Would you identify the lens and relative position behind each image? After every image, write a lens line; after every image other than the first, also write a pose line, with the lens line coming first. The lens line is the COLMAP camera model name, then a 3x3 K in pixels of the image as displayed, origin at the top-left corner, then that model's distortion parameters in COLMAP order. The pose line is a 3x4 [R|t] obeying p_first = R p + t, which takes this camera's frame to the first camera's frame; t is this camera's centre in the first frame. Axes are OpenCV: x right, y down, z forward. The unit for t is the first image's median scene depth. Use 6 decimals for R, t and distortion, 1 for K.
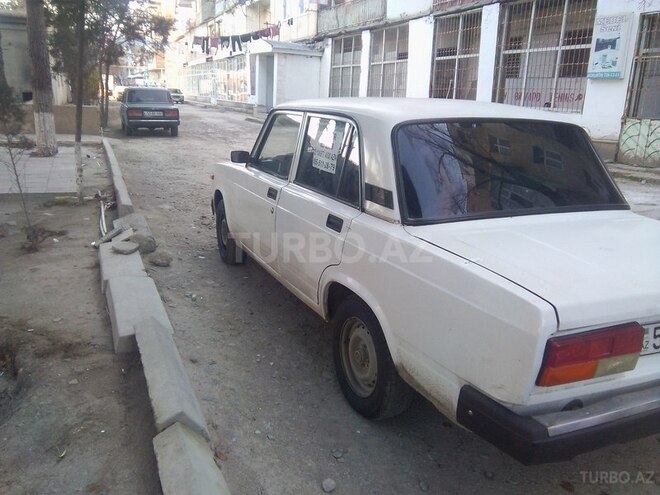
lens RADIAL K [[556.9, 0, 332.0], [0, 556.9, 246.1], [0, 0, 1]] dist [0.006368, -0.000535]
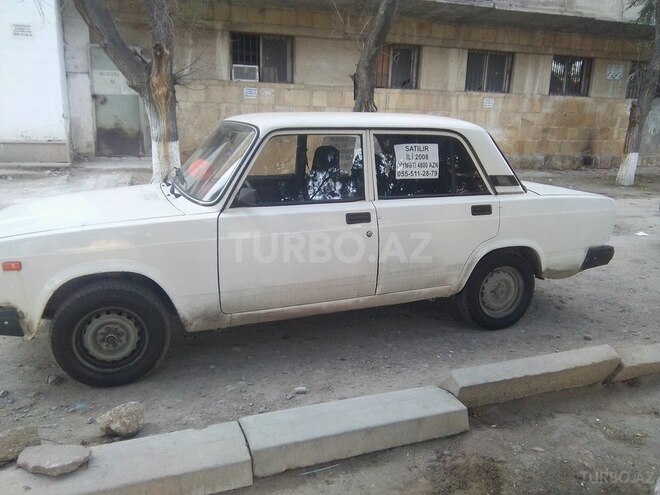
lens RADIAL K [[556.9, 0, 330.9], [0, 556.9, 249.4], [0, 0, 1]] dist [0.006368, -0.000535]
pose [[0.036978, -0.276937, 0.960176, -1.068427], [0.240018, 0.935169, 0.260481, -0.314385], [-0.970064, 0.220827, 0.101050, 1.000176]]
